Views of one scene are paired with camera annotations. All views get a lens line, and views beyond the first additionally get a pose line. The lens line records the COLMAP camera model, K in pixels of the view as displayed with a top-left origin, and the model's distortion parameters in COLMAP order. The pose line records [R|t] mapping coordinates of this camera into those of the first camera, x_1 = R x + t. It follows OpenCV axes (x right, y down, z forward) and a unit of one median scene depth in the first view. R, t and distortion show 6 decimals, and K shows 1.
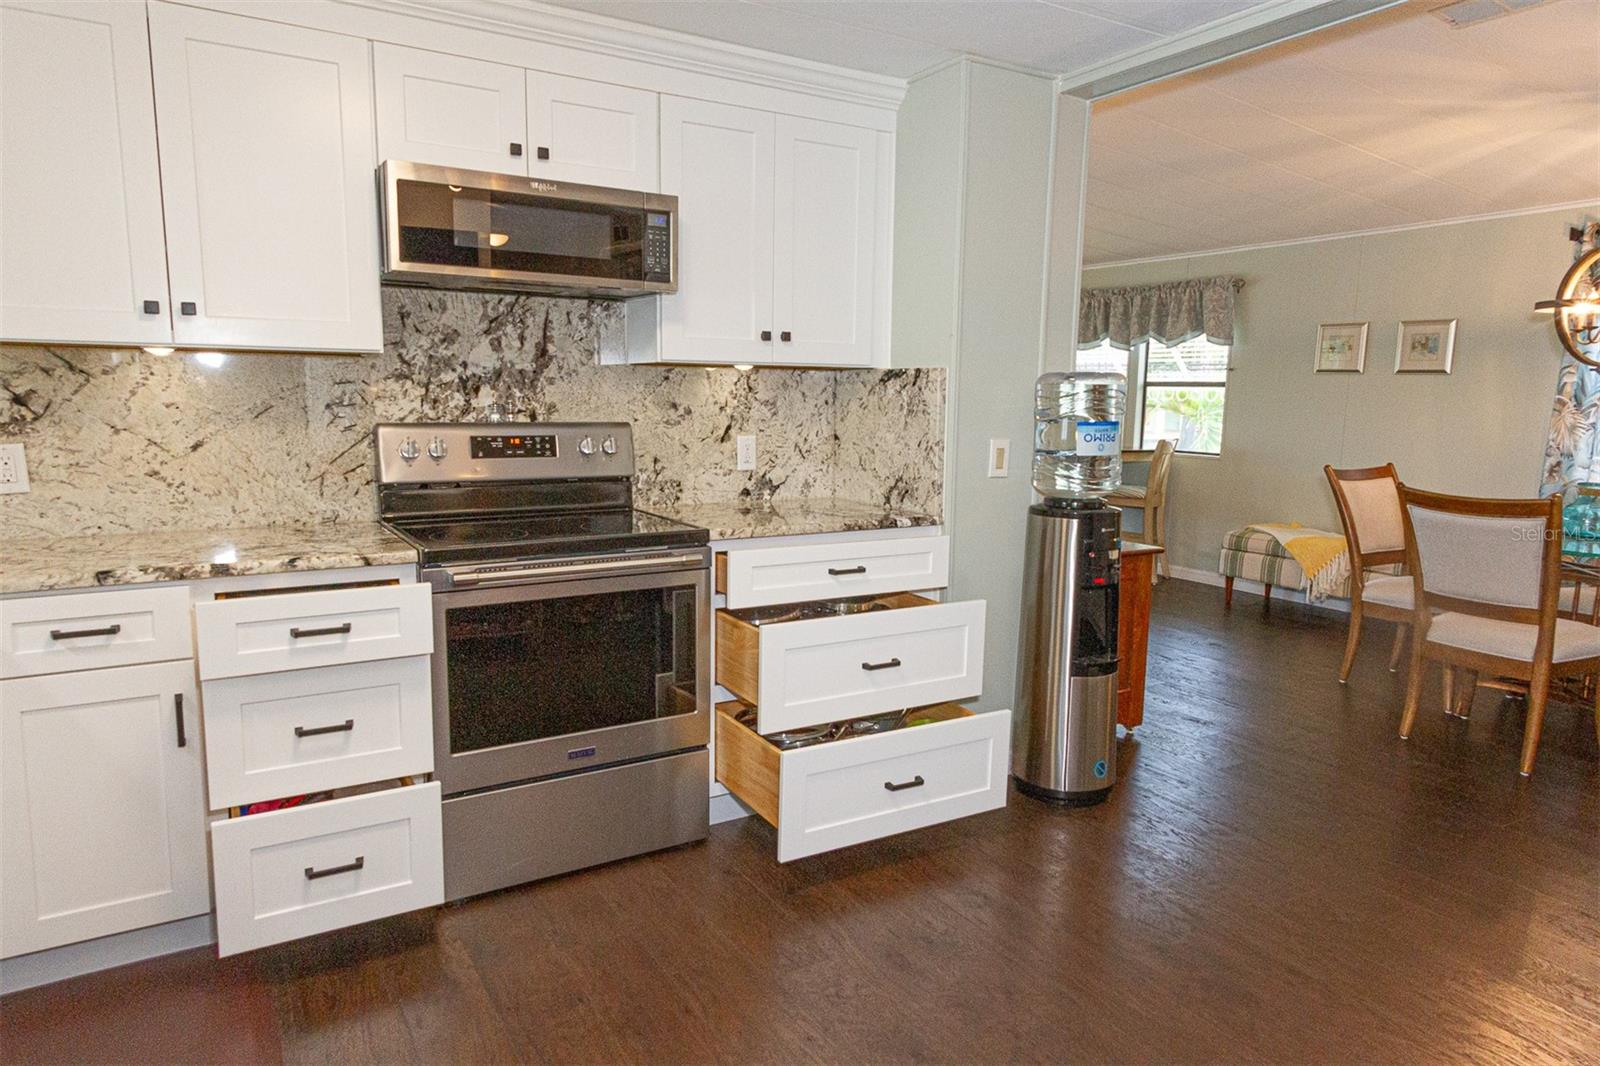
lens RADIAL K [[1014.9, 0, 800.0], [0, 1014.9, 533.0], [0, 0, 1]] dist [0.025453, -0.000013]
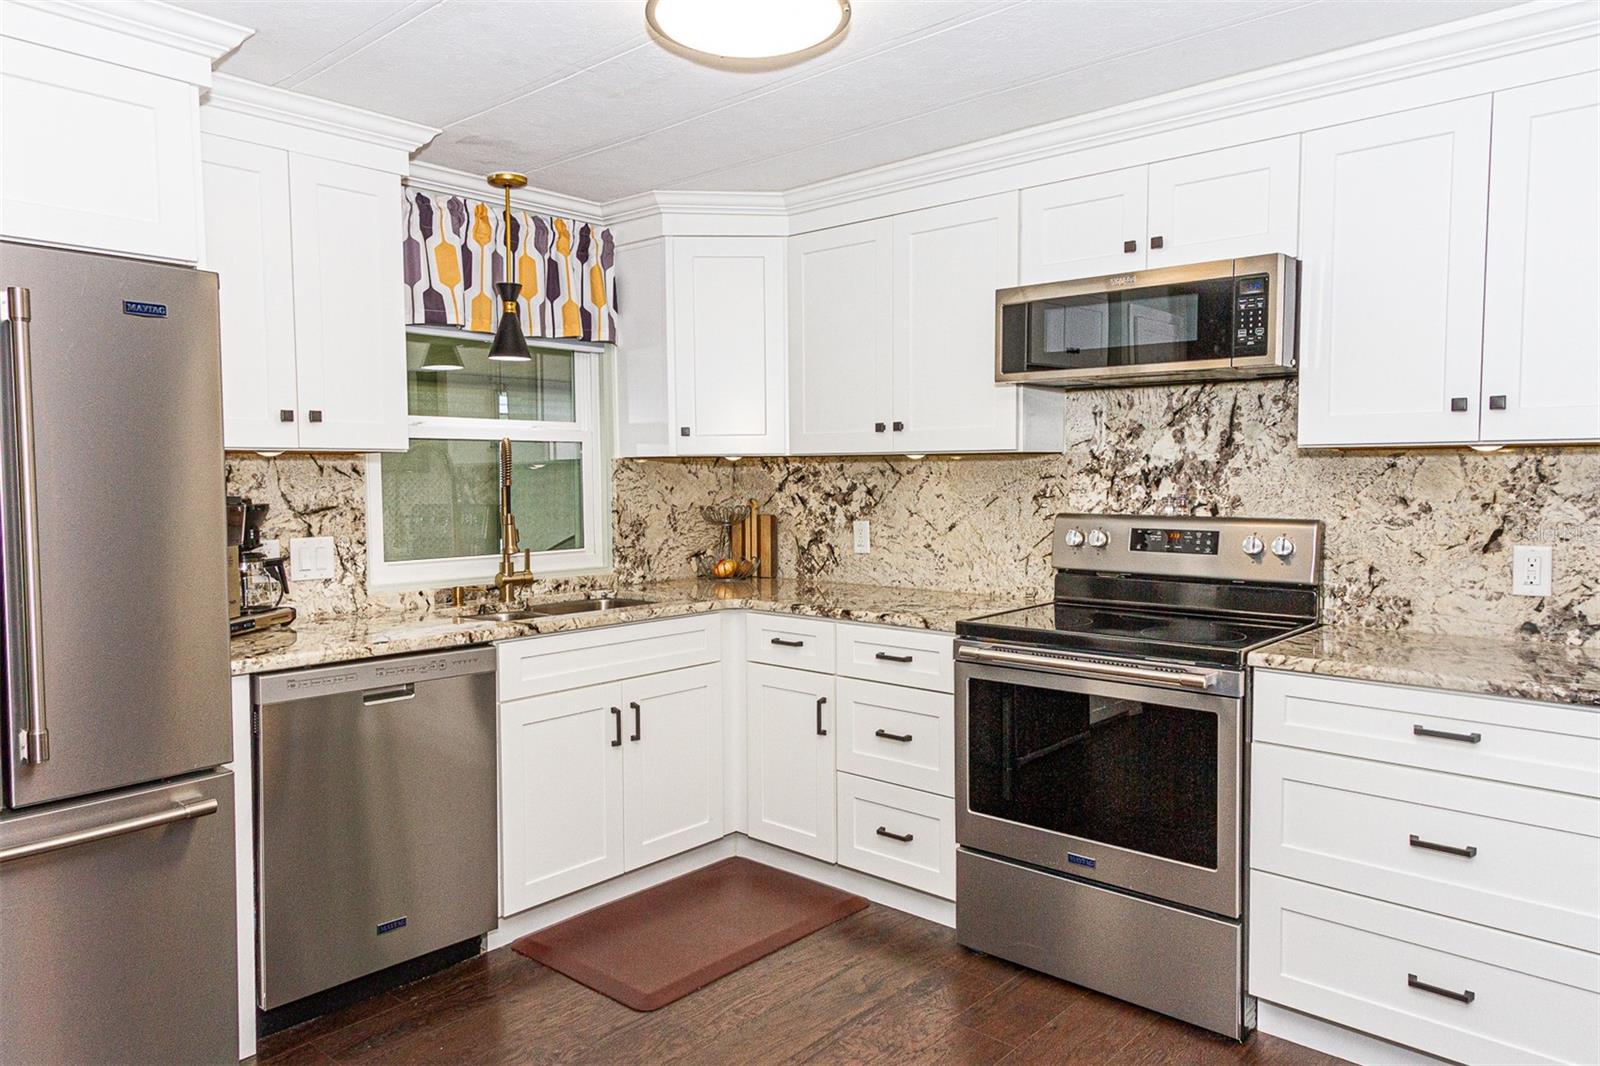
lens RADIAL K [[1104.8, 0, 843.0], [0, 1104.8, 531.0], [0, 0, 1]] dist [0.019735, -0.000072]
pose [[0.292484, 0.038426, -0.955498, 0.621417], [-0.127187, 0.991878, 0.000957, -0.055518], [0.947775, 0.121247, 0.294995, 0.395256]]
